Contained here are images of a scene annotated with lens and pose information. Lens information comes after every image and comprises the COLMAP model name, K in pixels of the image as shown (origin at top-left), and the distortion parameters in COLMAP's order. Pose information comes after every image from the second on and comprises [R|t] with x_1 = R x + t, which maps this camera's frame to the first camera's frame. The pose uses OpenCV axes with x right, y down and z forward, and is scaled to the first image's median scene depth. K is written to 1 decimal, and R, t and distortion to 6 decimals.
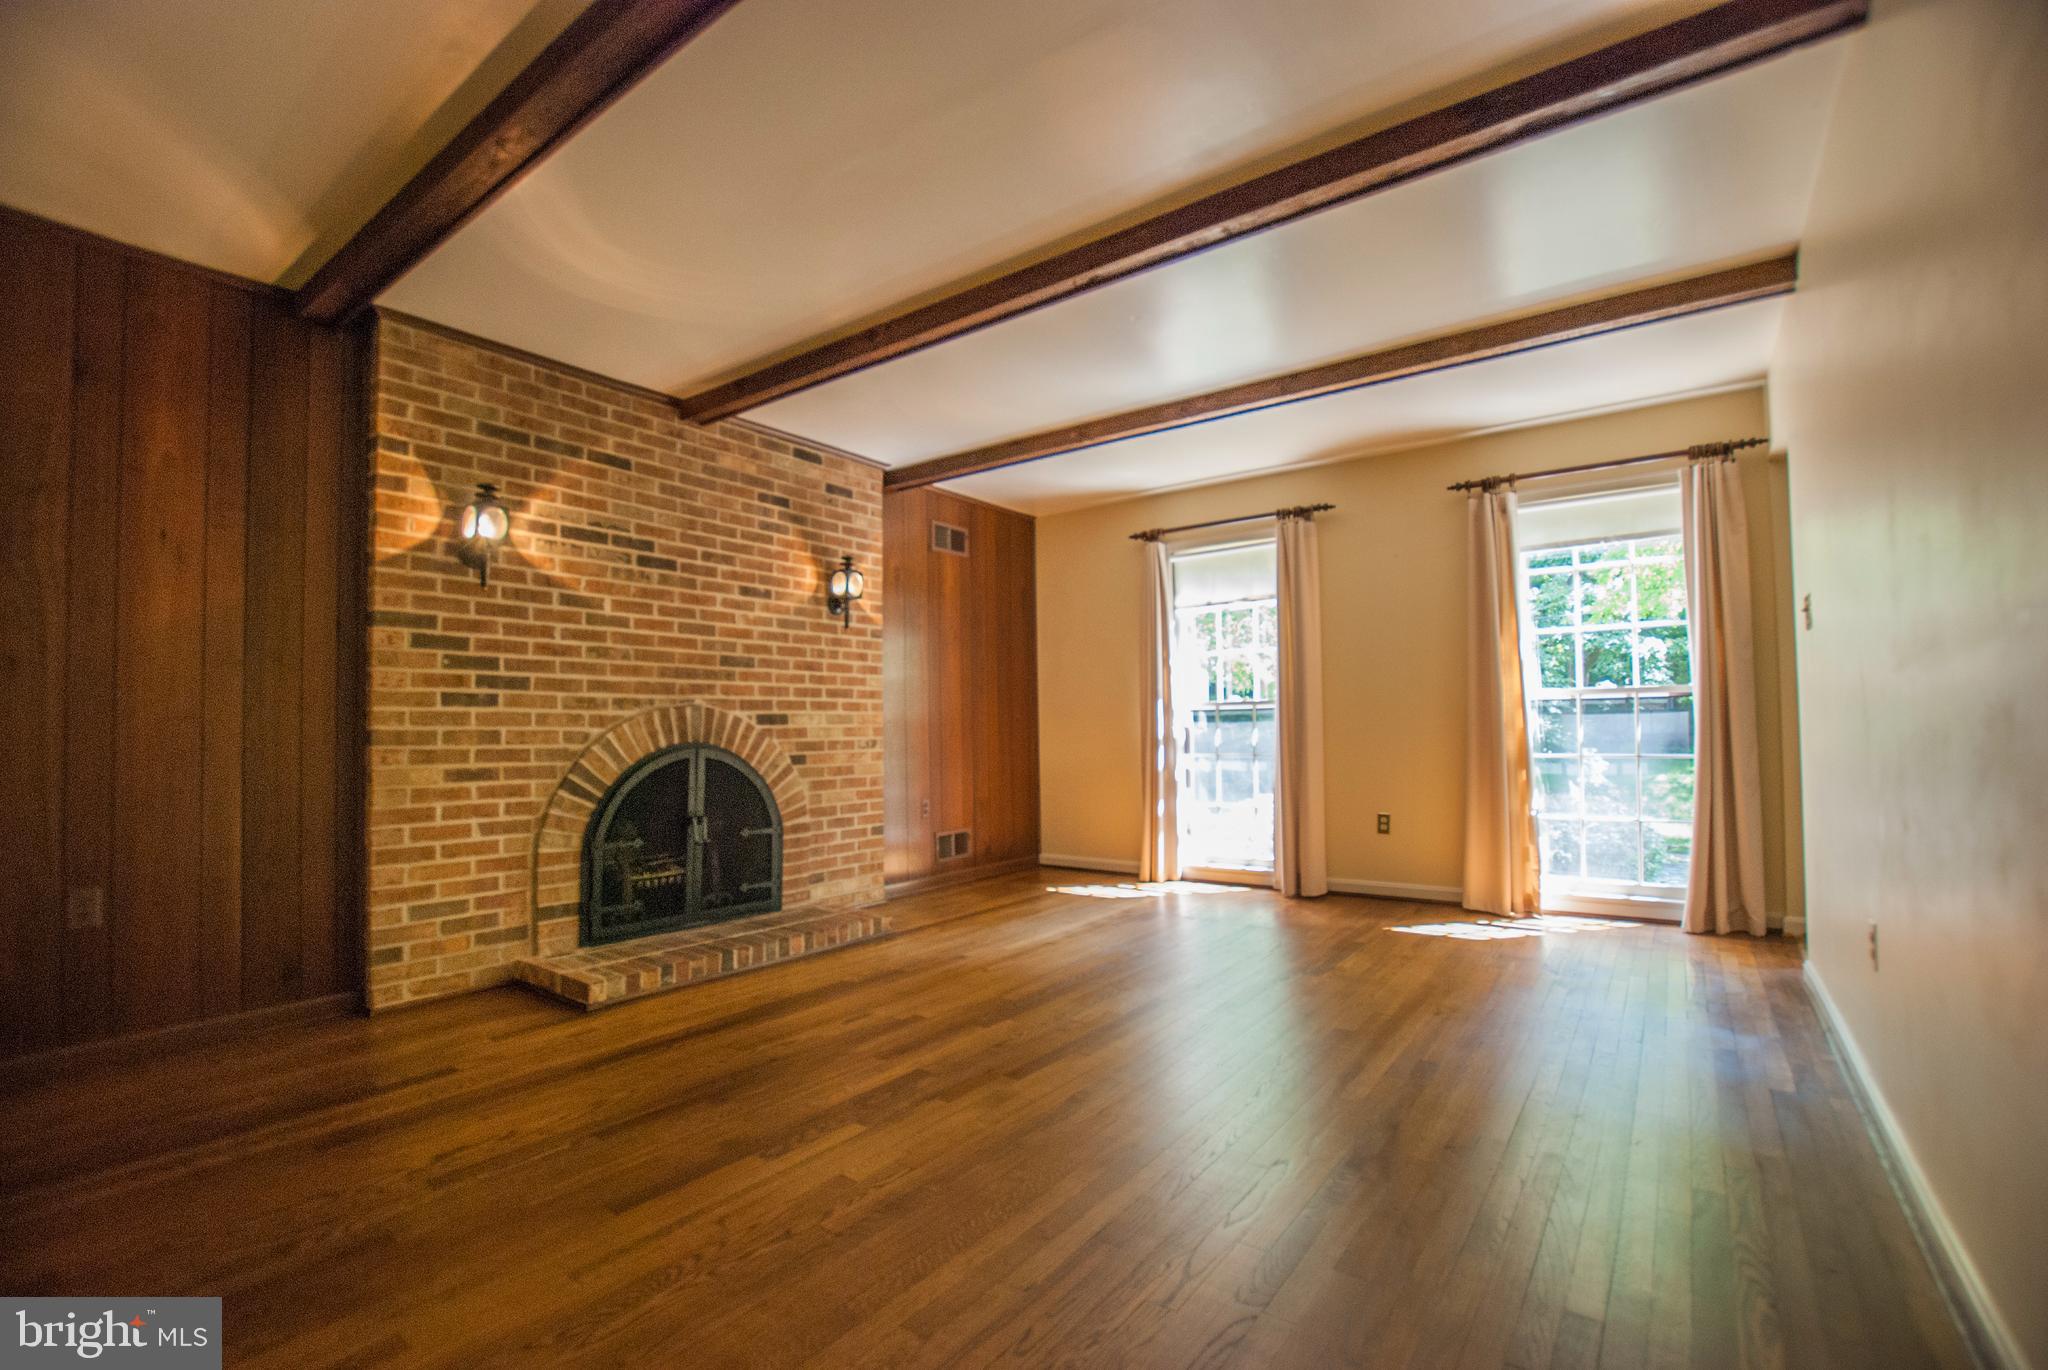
lens RADIAL K [[896.7, 0, 1027.9], [0, 896.7, 690.1], [0, 0, 1]] dist [-0.025687, 0.000345]
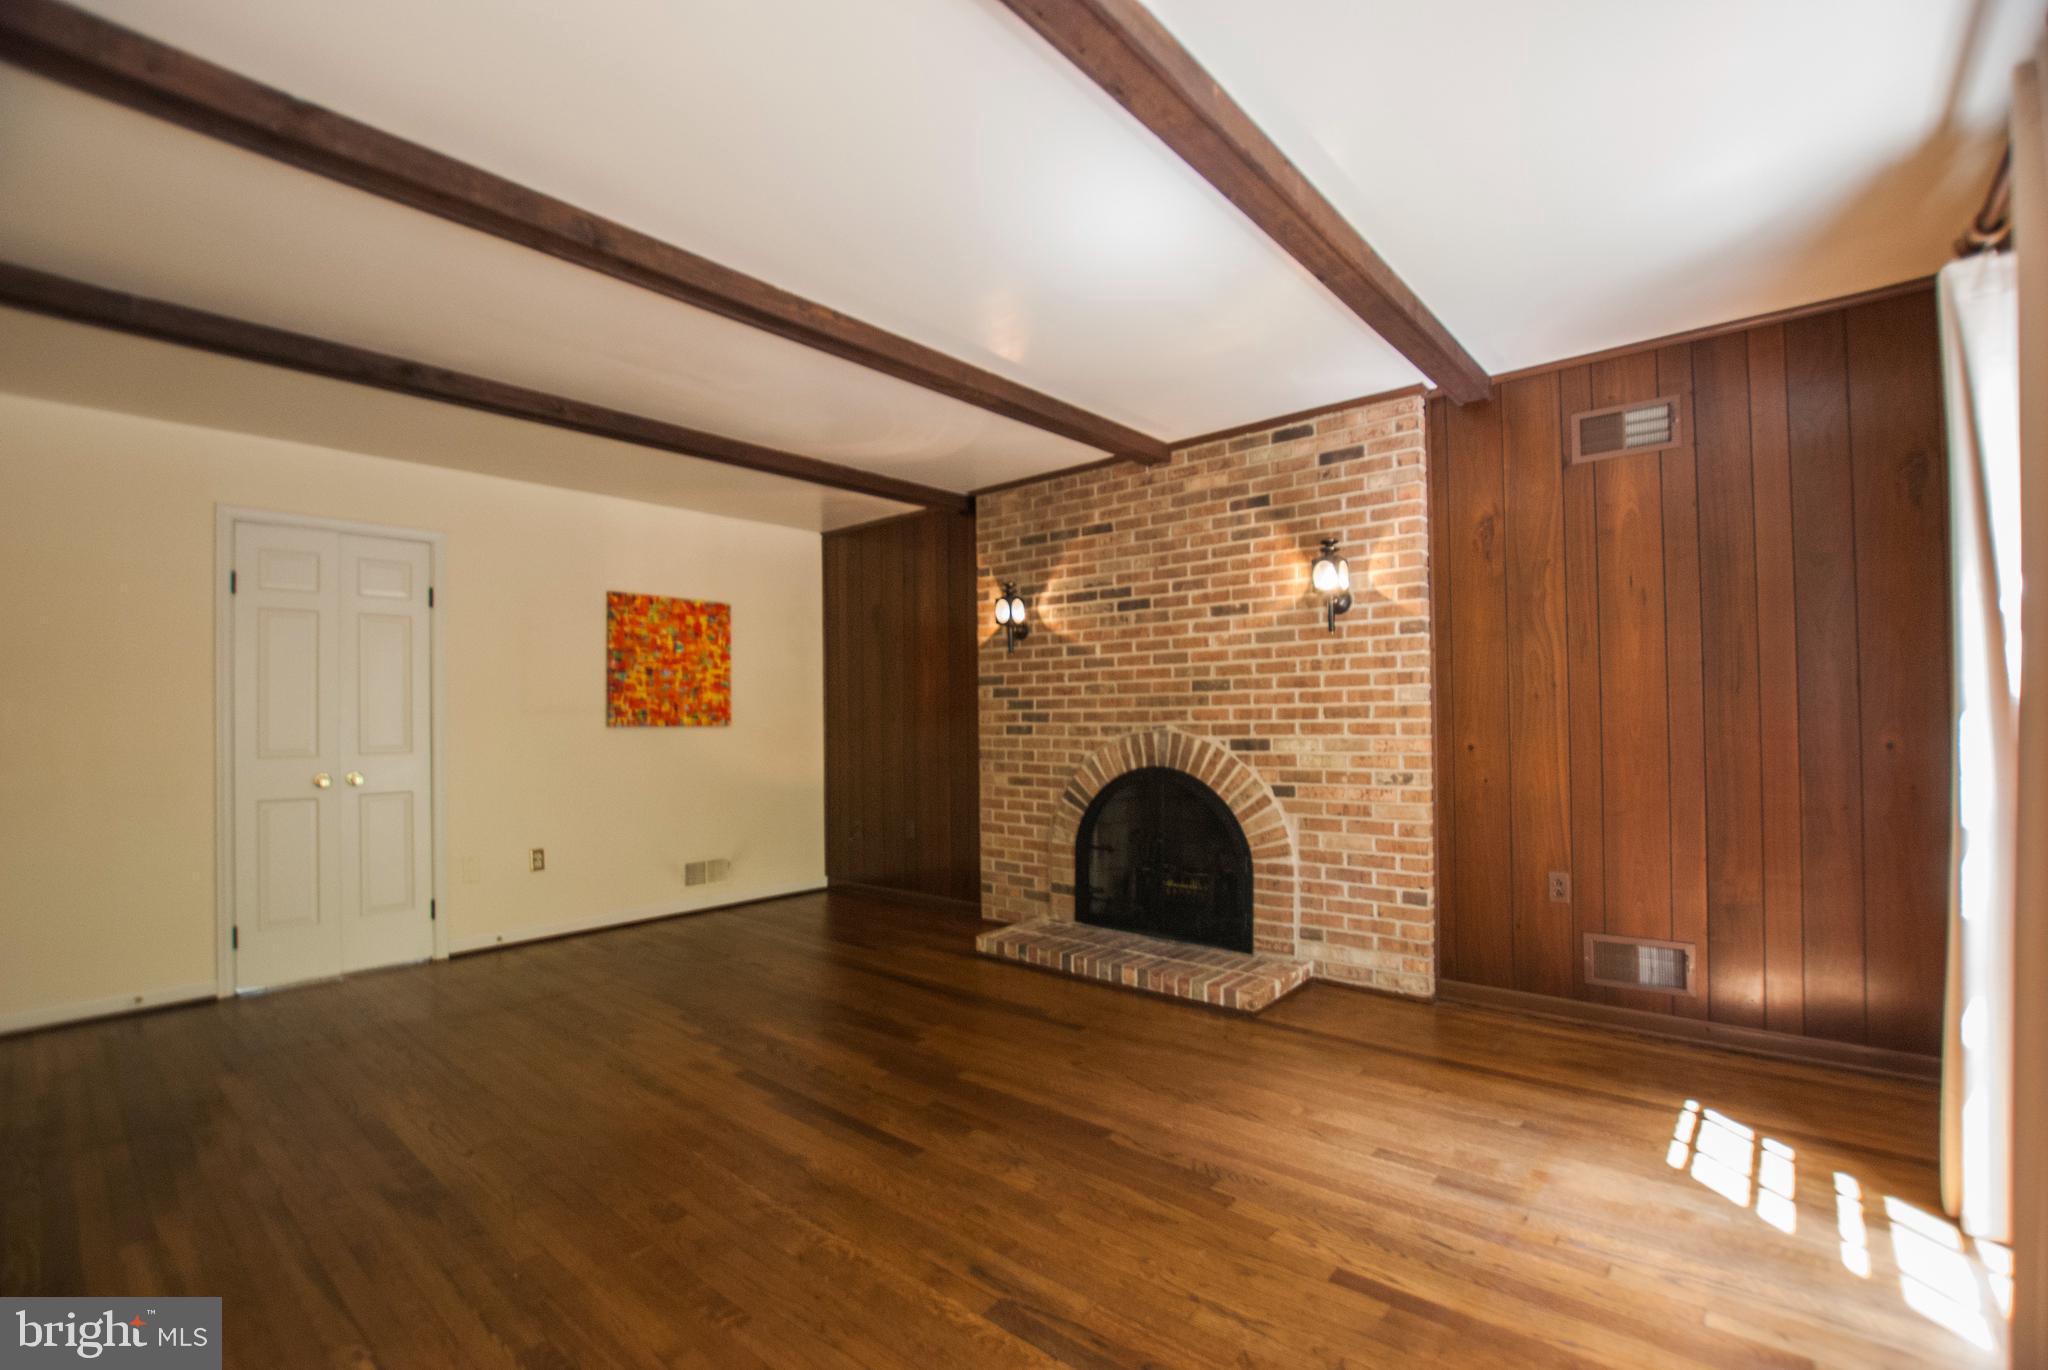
lens RADIAL K [[896.7, 0, 1031.0], [0, 896.7, 702.1], [0, 0, 1]] dist [-0.025687, 0.000345]
pose [[-0.059733, -0.008848, -0.998175, 0.713972], [0.055932, 0.998360, -0.012196, -0.013628], [0.996646, -0.056558, -0.059140, 0.924215]]
